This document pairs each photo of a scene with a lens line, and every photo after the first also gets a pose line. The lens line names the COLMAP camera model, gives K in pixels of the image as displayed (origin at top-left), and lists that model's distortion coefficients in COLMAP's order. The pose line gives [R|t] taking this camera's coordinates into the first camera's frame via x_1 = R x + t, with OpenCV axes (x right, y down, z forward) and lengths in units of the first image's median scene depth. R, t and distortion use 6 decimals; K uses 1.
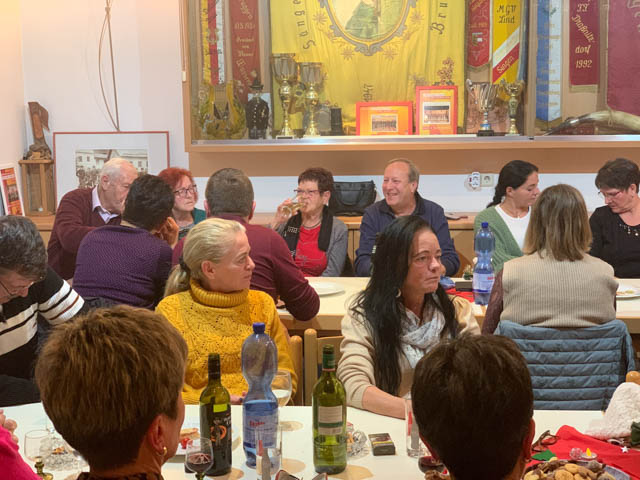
lens RADIAL K [[964.1, 0, 320.5], [0, 964.1, 243.8], [0, 0, 1]] dist [0.099066, 0.000000]
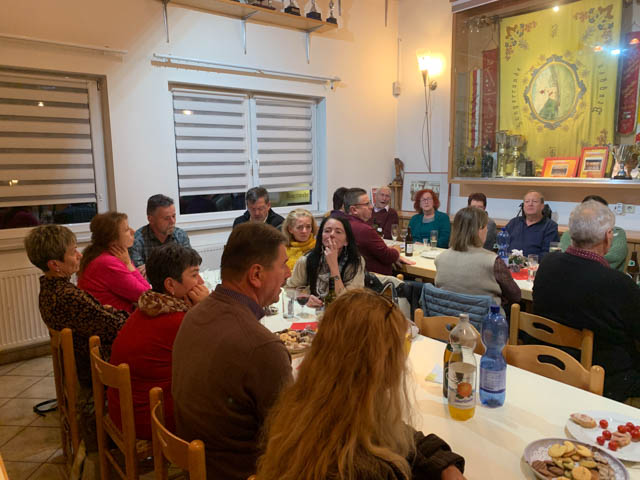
lens RADIAL K [[489.9, 0, 327.9], [0, 489.9, 233.1], [0, 0, 1]] dist [0.038310, -0.035005]
pose [[0.702224, 0.109071, -0.703552, 0.395080], [-0.104209, 0.993299, 0.049978, -0.019021], [0.704288, 0.038221, 0.708884, 0.129735]]
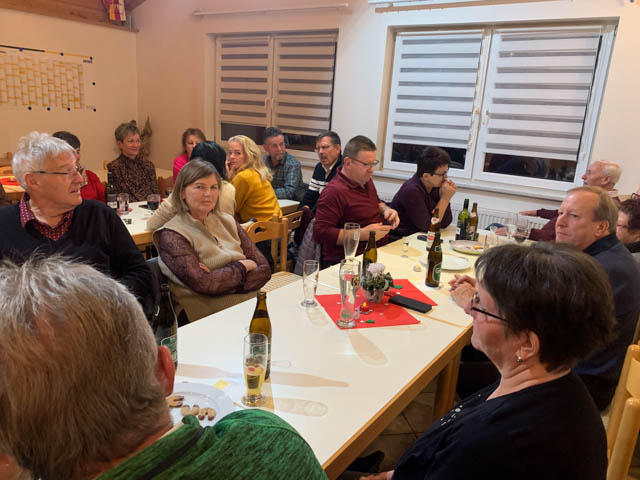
lens RADIAL K [[489.9, 0, 318.4], [0, 489.9, 240.1], [0, 0, 1]] dist [0.038310, -0.035005]
pose [[-0.503295, 0.212357, -0.837615, 0.445391], [-0.181408, 0.921766, 0.342693, -0.126346], [0.844858, 0.324426, -0.425397, 0.856262]]
